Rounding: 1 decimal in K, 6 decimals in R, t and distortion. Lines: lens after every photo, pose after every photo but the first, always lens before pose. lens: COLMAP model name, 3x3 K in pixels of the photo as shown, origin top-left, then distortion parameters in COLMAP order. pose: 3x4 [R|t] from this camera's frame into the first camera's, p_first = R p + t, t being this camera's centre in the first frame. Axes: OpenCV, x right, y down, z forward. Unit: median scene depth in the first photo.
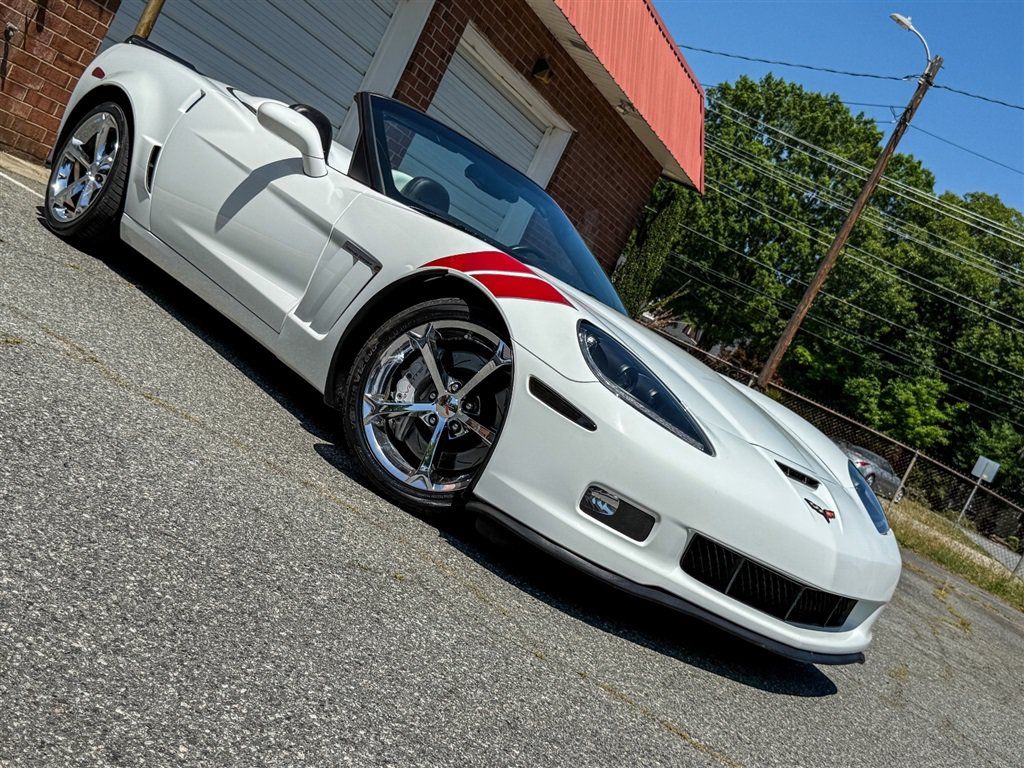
lens RADIAL K [[1222.5, 0, 508.6], [0, 1222.5, 382.6], [0, 0, 1]] dist [0.075049, 0.000000]
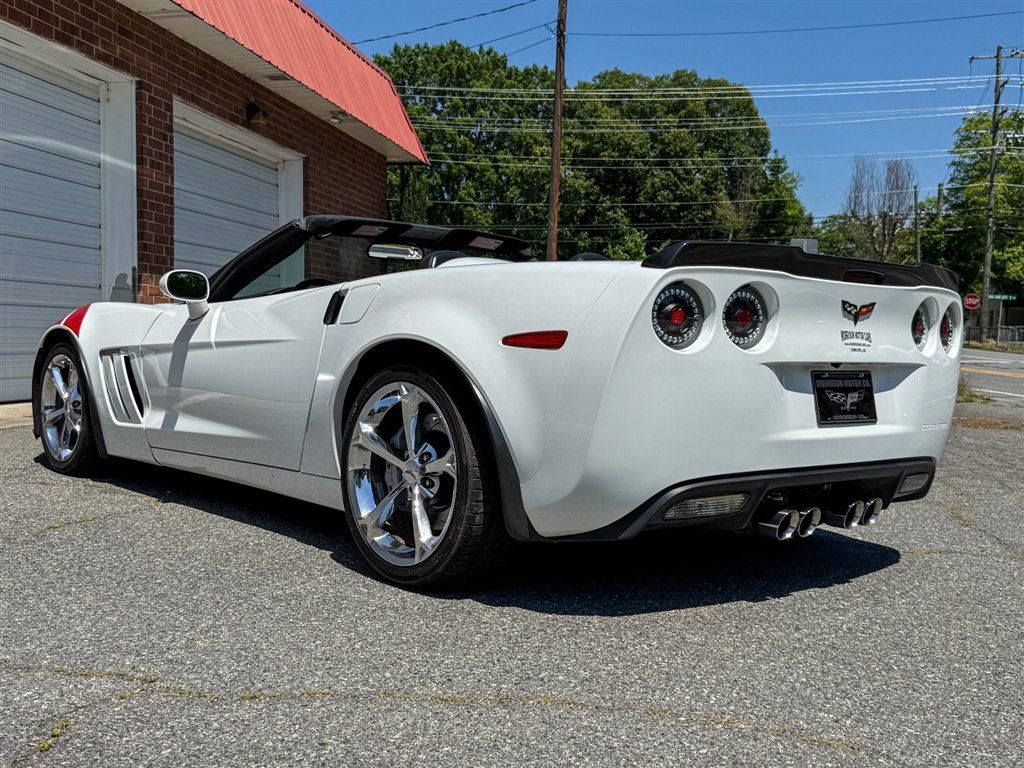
lens RADIAL K [[1081.5, 0, 505.8], [0, 1081.5, 386.3], [0, 0, 1]] dist [0.074047, 0.000000]
pose [[0.883524, -0.435643, 0.172046, -0.048915], [0.428871, 0.900100, 0.076750, -0.035895], [-0.188294, 0.005975, 0.982095, 0.083432]]
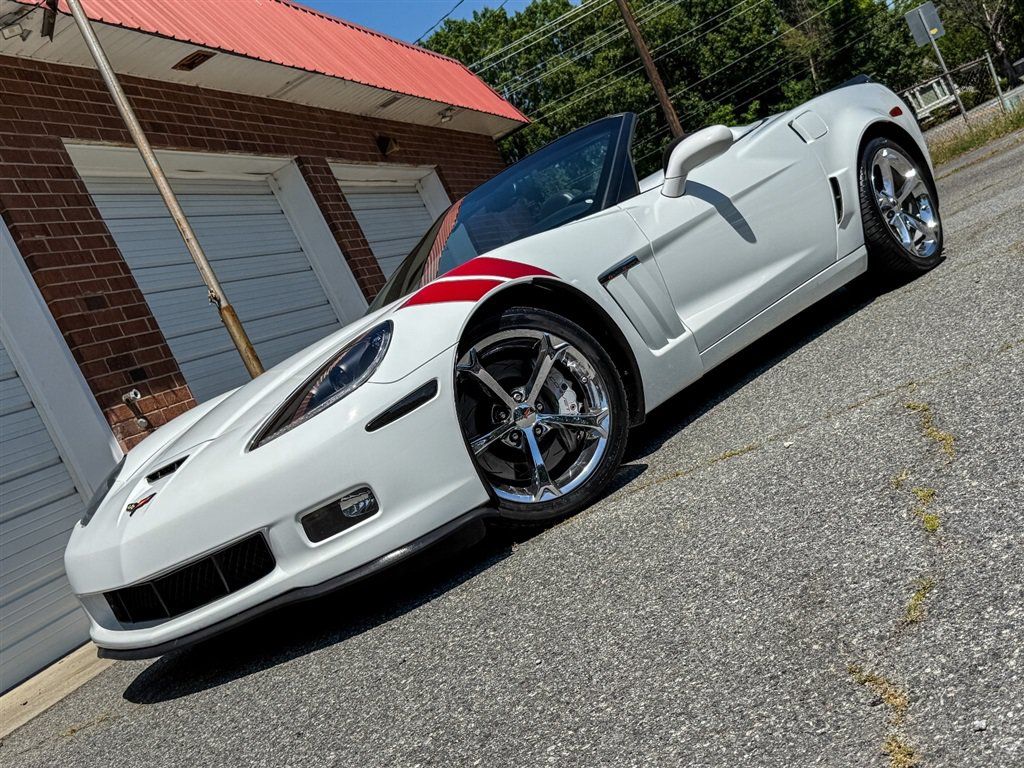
lens RADIAL K [[1167.4, 0, 511.0], [0, 1167.4, 377.0], [0, 0, 1]] dist [0.097222, 0.000000]
pose [[0.604420, -0.793313, 0.073015, -0.152058], [0.795197, 0.606329, 0.005153, -0.068657], [-0.048359, 0.054947, 0.997318, 0.039478]]
